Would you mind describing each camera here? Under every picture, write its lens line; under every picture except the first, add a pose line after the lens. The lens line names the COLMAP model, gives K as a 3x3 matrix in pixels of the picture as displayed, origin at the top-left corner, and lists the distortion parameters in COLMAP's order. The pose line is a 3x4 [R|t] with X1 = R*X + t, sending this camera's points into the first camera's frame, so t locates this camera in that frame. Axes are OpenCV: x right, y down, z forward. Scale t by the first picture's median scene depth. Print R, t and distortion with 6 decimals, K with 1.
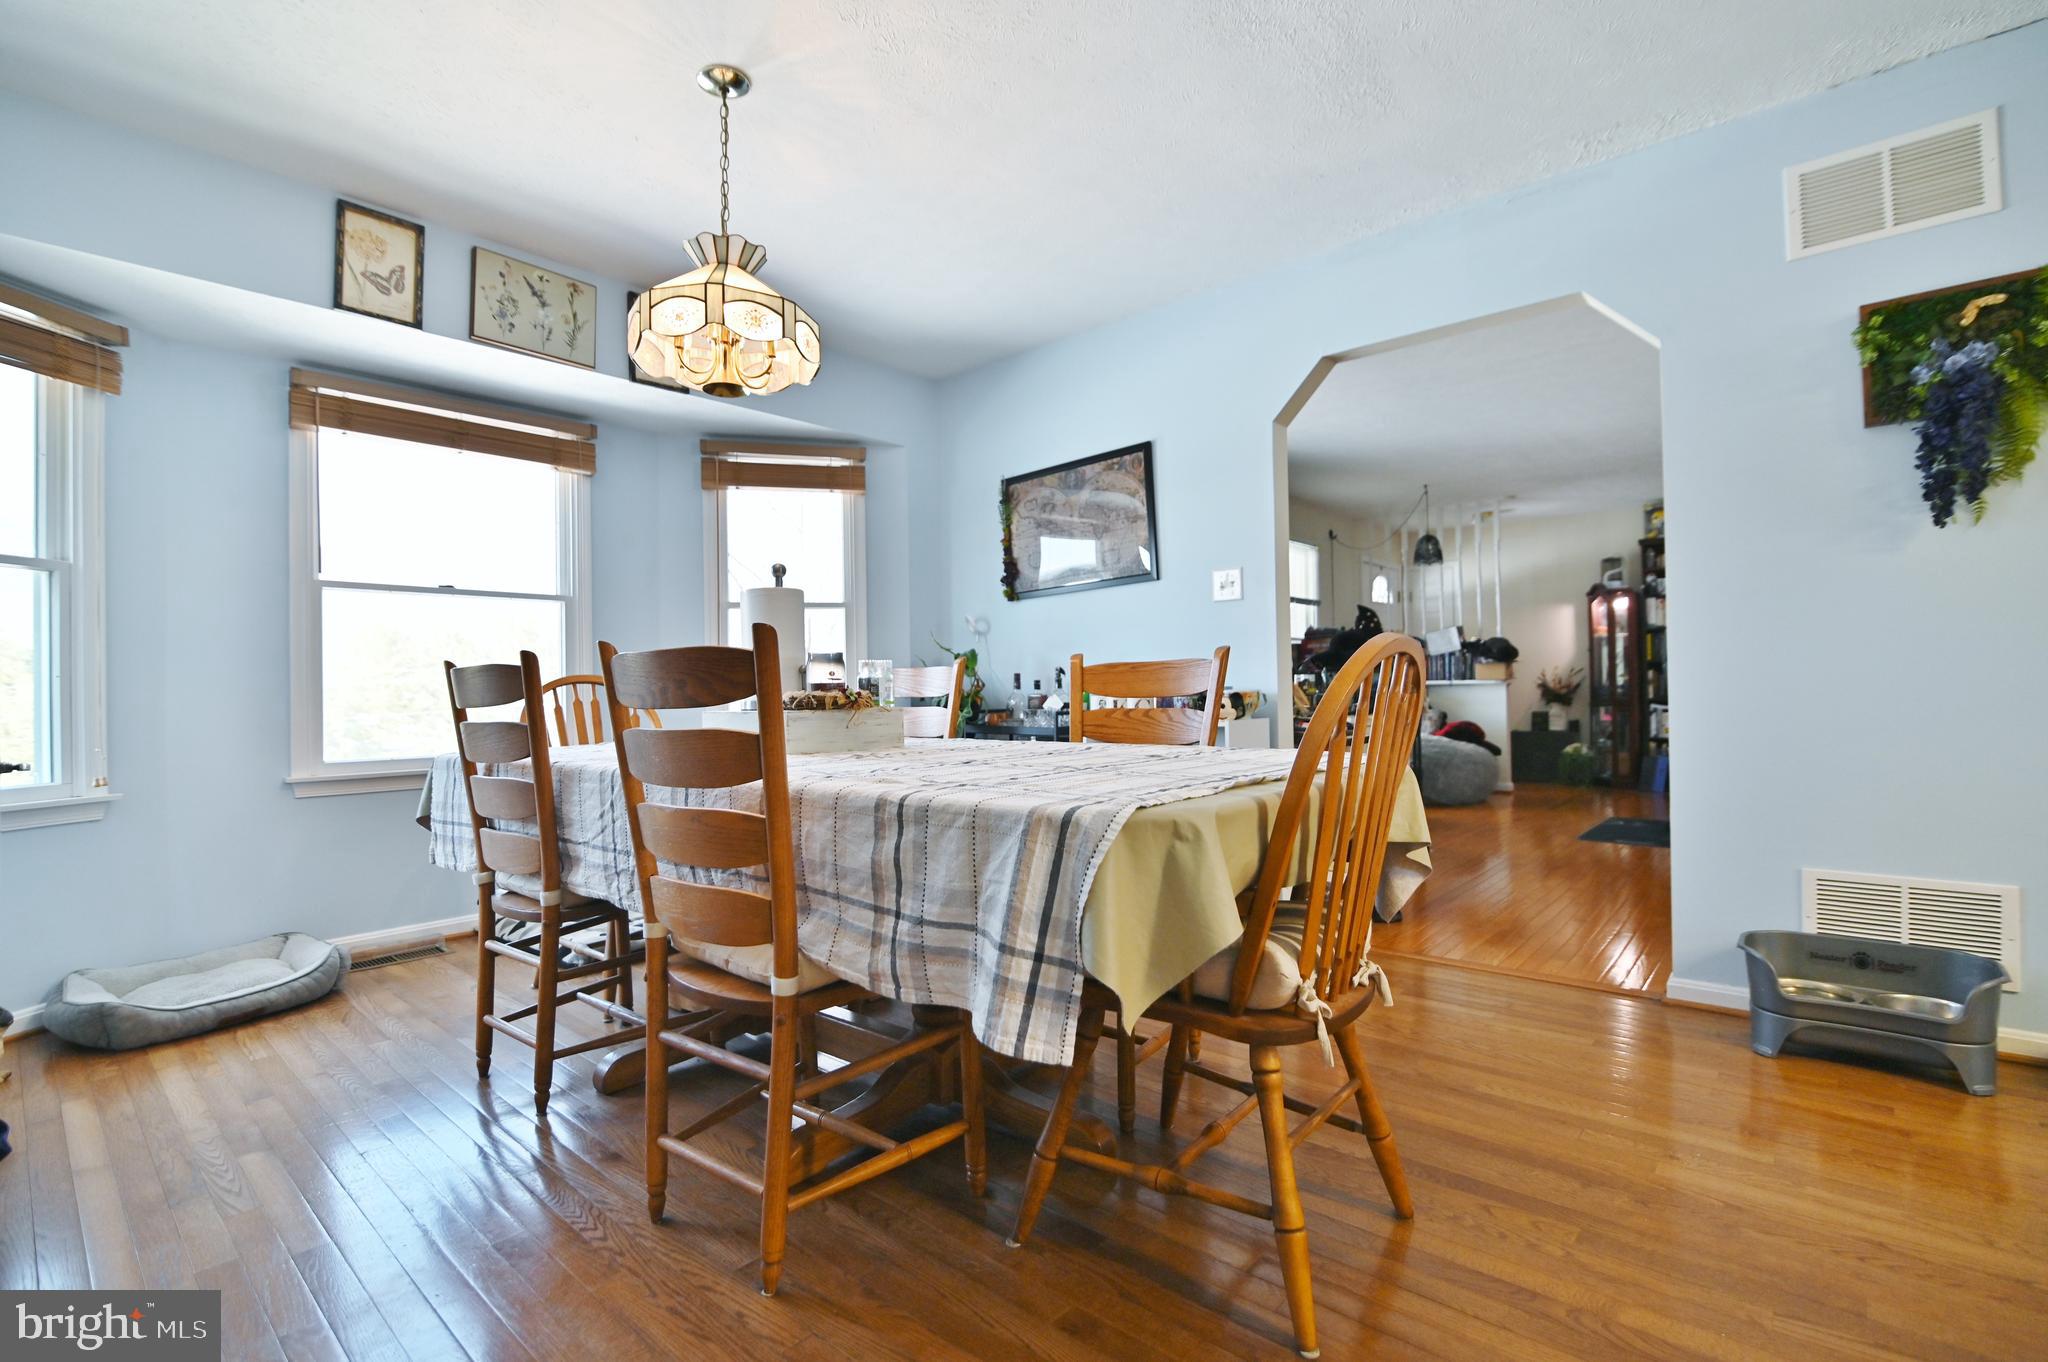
lens RADIAL K [[931.0, 0, 1017.7], [0, 931.0, 682.0], [0, 0, 1]] dist [-0.019631, 0.001458]
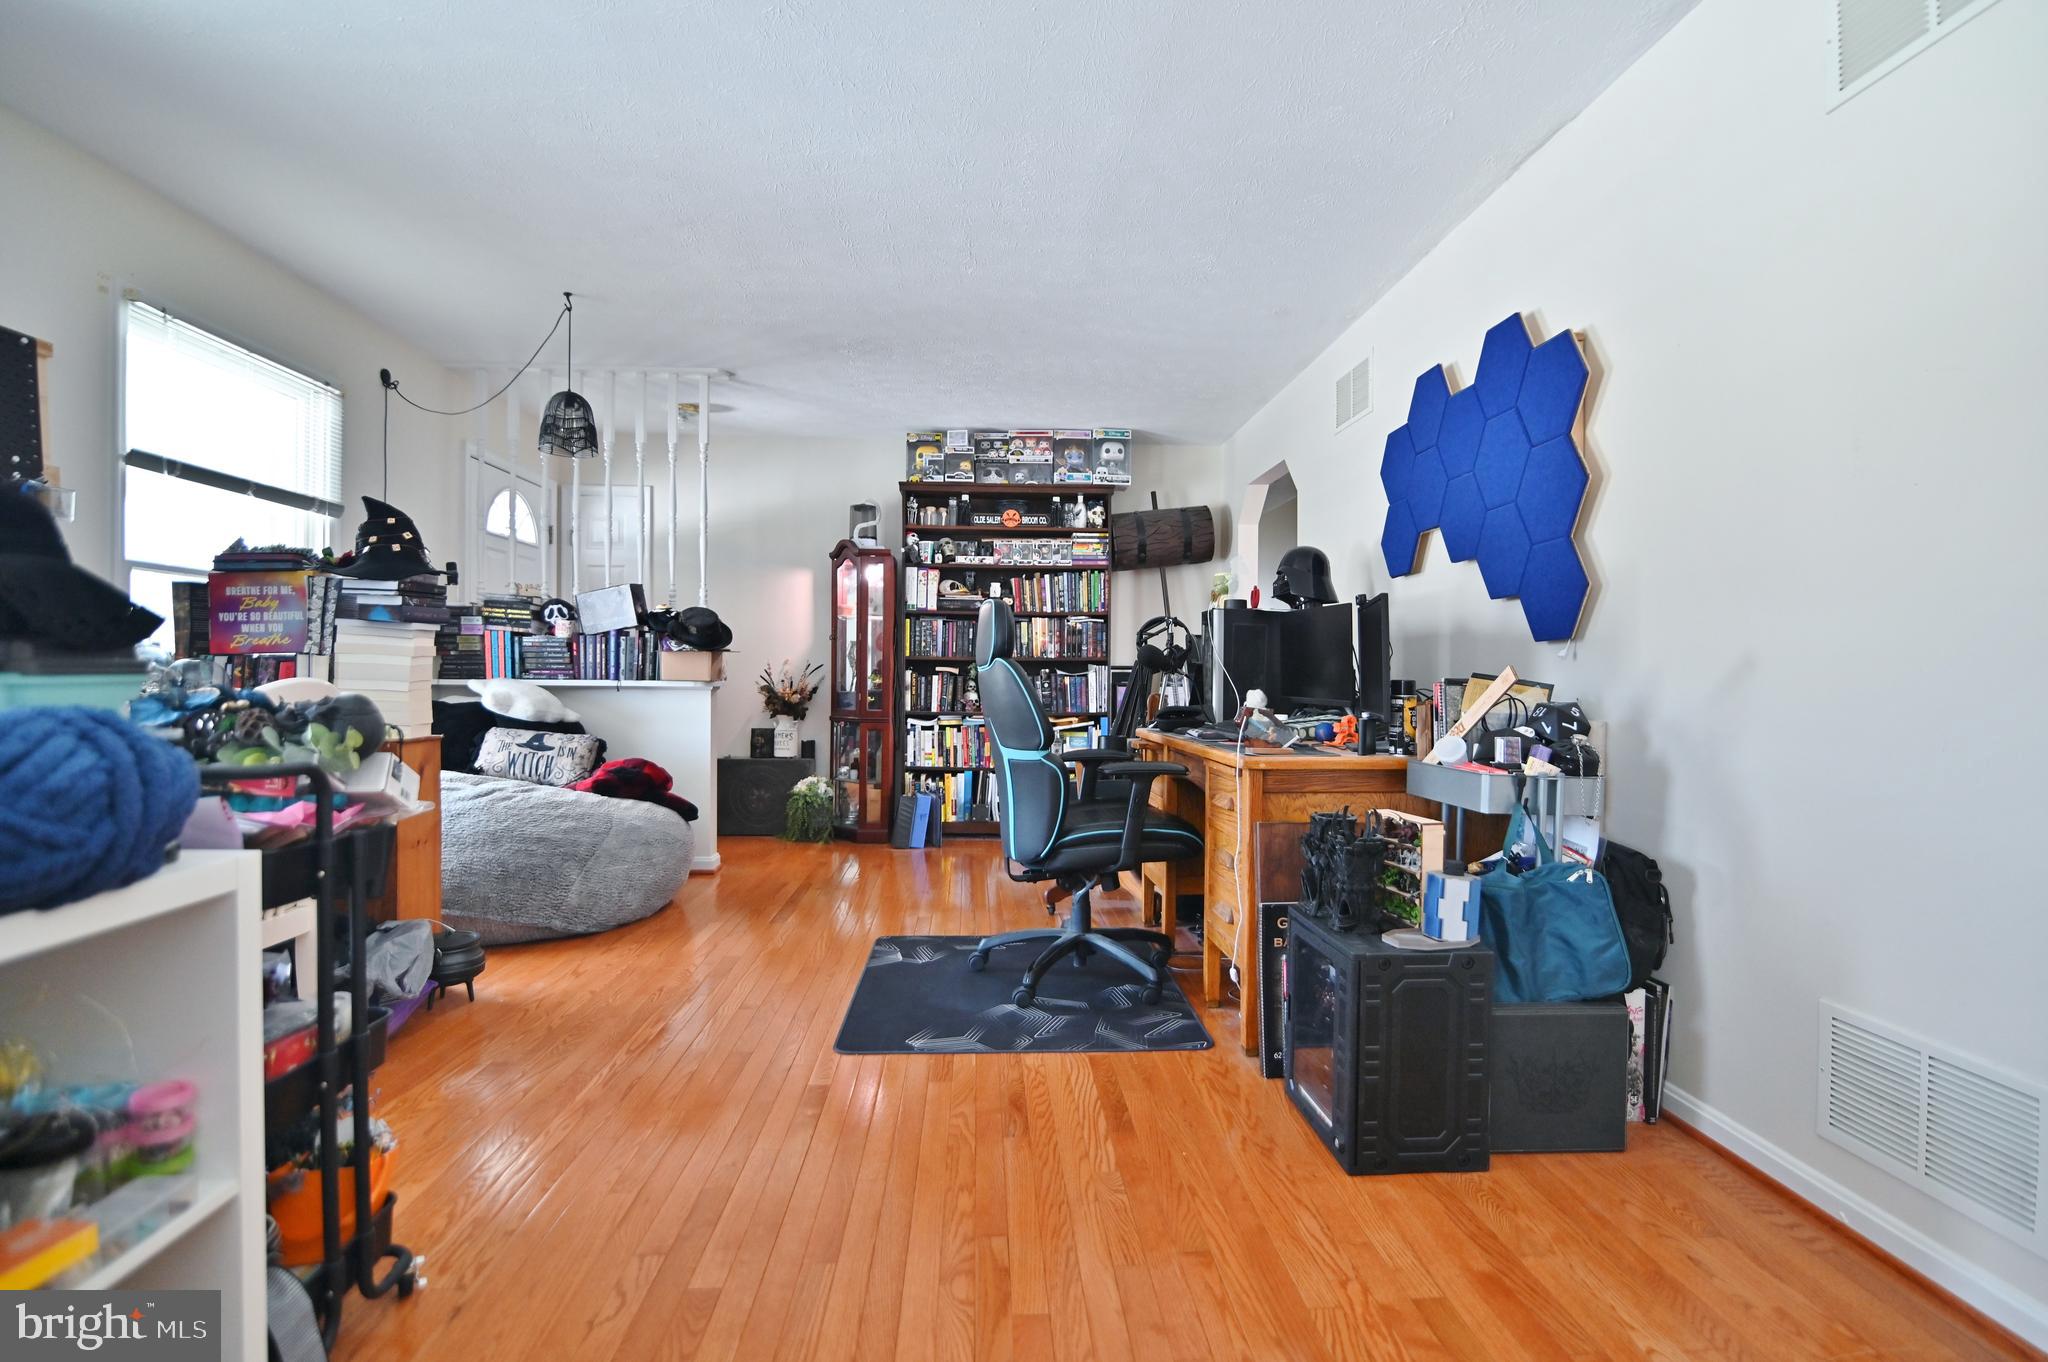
lens RADIAL K [[987.5, 0, 1033.1], [0, 987.5, 679.8], [0, 0, 1]] dist [0.000884, 0.000039]
pose [[0.708540, 0.017692, 0.705448, 0.224076], [-0.022284, 0.999748, -0.002692, -0.005828], [-0.705318, -0.013812, 0.708756, 0.401836]]
